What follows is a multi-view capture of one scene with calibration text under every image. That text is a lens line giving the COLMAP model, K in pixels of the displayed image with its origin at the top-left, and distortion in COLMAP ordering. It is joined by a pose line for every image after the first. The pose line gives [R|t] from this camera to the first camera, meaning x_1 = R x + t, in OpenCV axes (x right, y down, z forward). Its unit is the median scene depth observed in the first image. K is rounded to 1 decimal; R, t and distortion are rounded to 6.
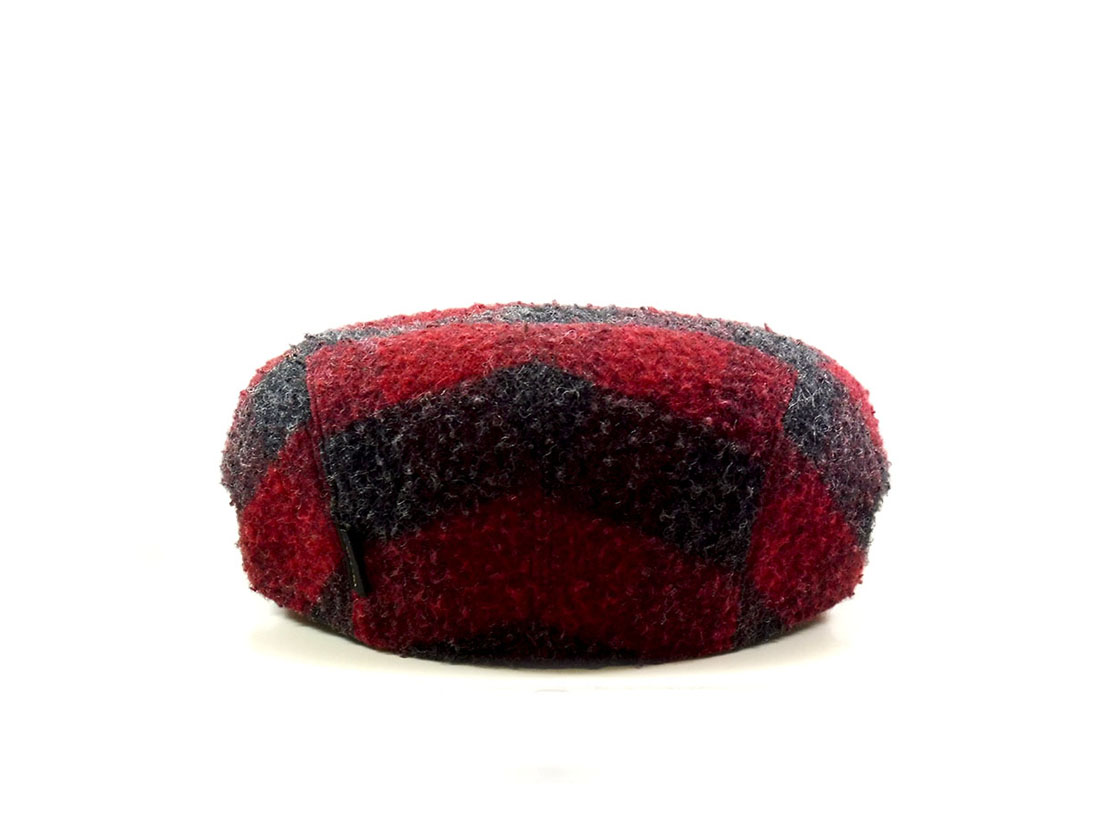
lens RADIAL K [[3870.5, 0, 549.6], [0, 3870.5, 412.7], [0, 0, 1]] dist [0.166606, 0.000000]
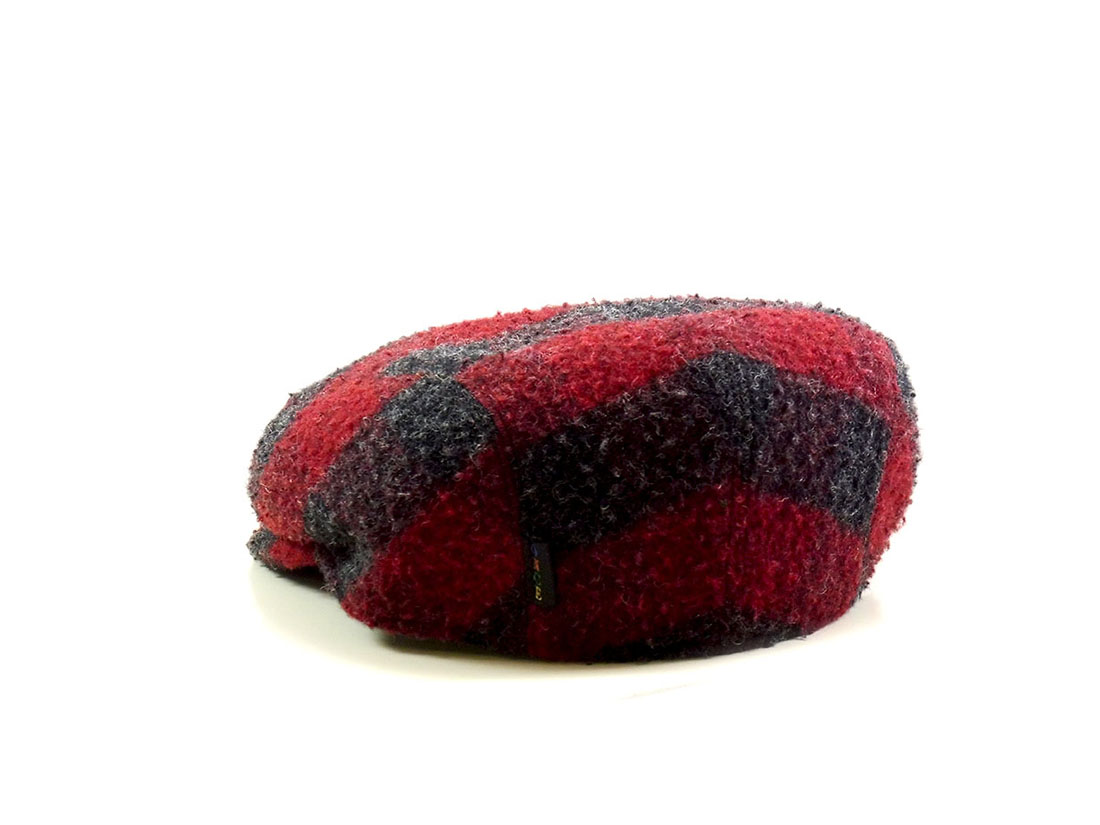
lens RADIAL K [[3870.5, 0, 549.8], [0, 3870.5, 411.5], [0, 0, 1]] dist [0.166606, 0.000000]
pose [[0.870484, -0.113251, 0.478990, -0.525789], [0.120373, 0.992601, 0.015930, -0.018807], [-0.477250, 0.043790, 0.877676, 0.133107]]
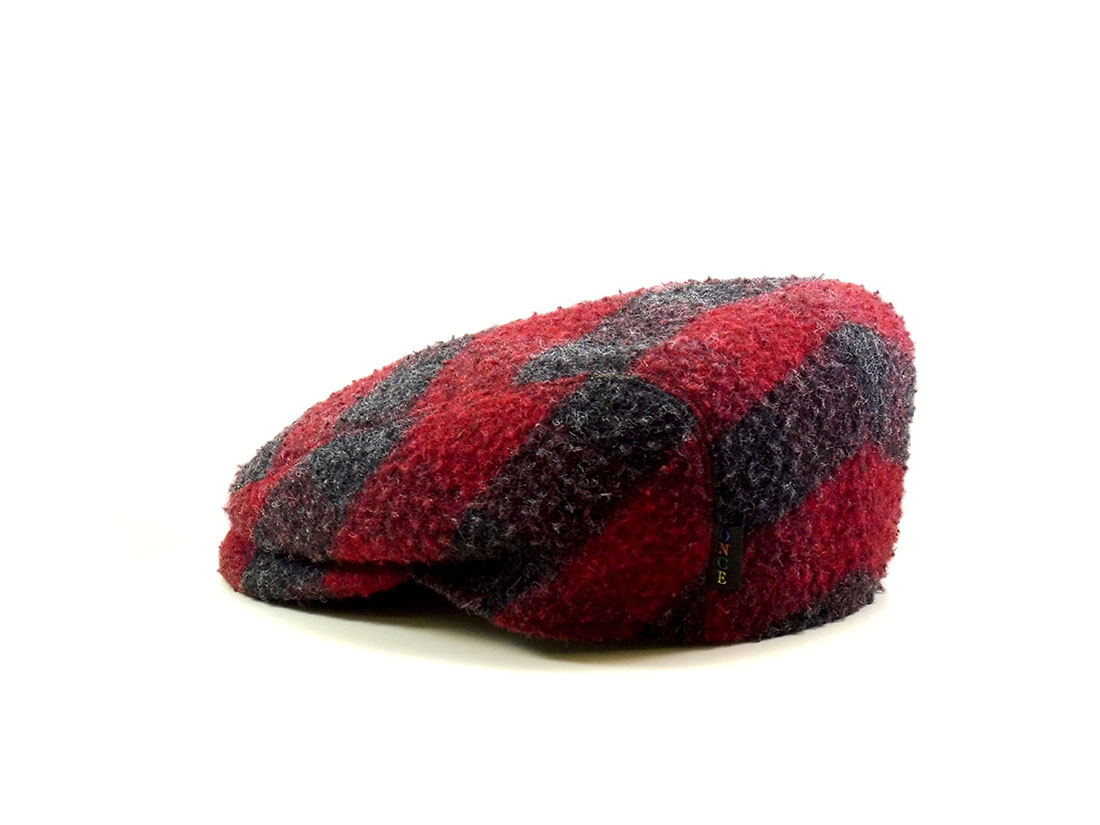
lens RADIAL K [[3870.5, 0, 549.8], [0, 3870.5, 413.6], [0, 0, 1]] dist [0.166606, 0.000000]
pose [[0.508738, -0.188349, 0.840065, -0.921629], [0.206700, 0.973956, 0.093192, -0.102351], [-0.835739, 0.126231, 0.534421, 0.508372]]
